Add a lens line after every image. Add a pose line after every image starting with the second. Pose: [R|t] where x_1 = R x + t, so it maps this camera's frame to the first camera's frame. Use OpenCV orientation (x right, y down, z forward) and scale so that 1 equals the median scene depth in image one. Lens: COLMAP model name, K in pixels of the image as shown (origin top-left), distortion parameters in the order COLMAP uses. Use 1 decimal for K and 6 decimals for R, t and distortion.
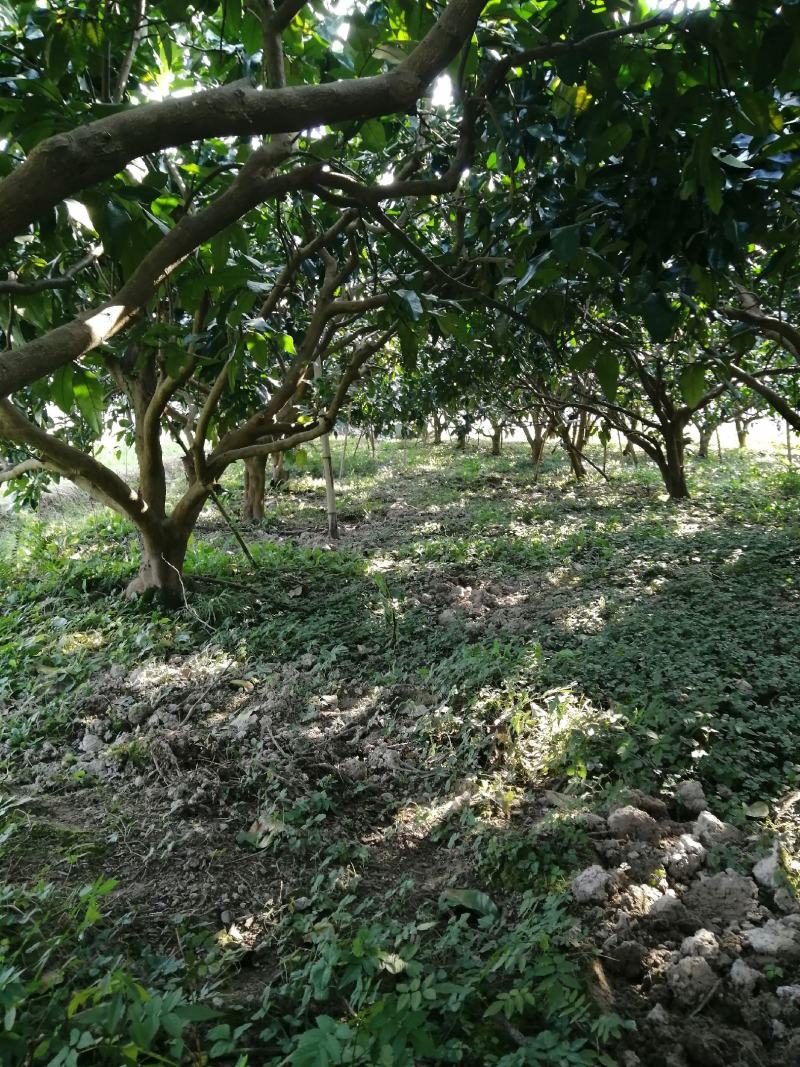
lens RADIAL K [[828.5, 0, 400.0], [0, 828.5, 533.5], [0, 0, 1]] dist [-0.001554, -0.000876]
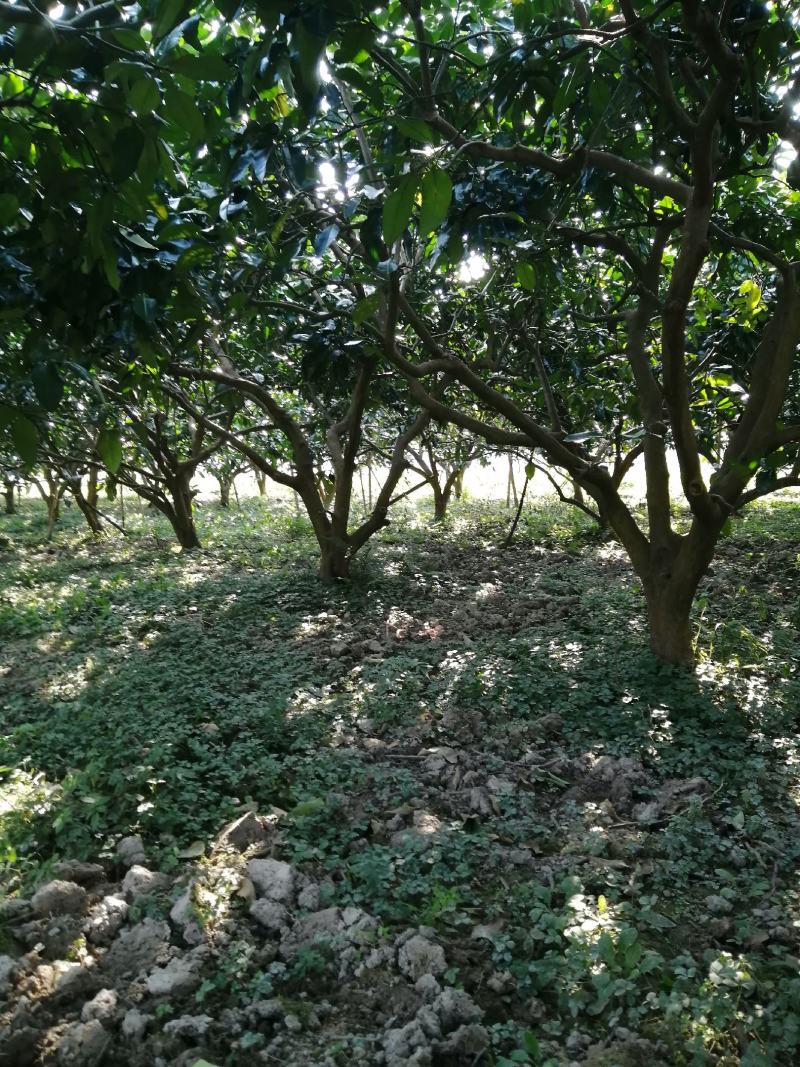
lens RADIAL K [[828.5, 0, 400.0], [0, 828.5, 533.5], [0, 0, 1]] dist [-0.001554, -0.000876]
pose [[0.861215, -0.063001, 0.504321, 0.098529], [0.092749, 0.995106, -0.034074, -0.004693], [-0.499707, 0.076121, 0.862843, -0.047622]]
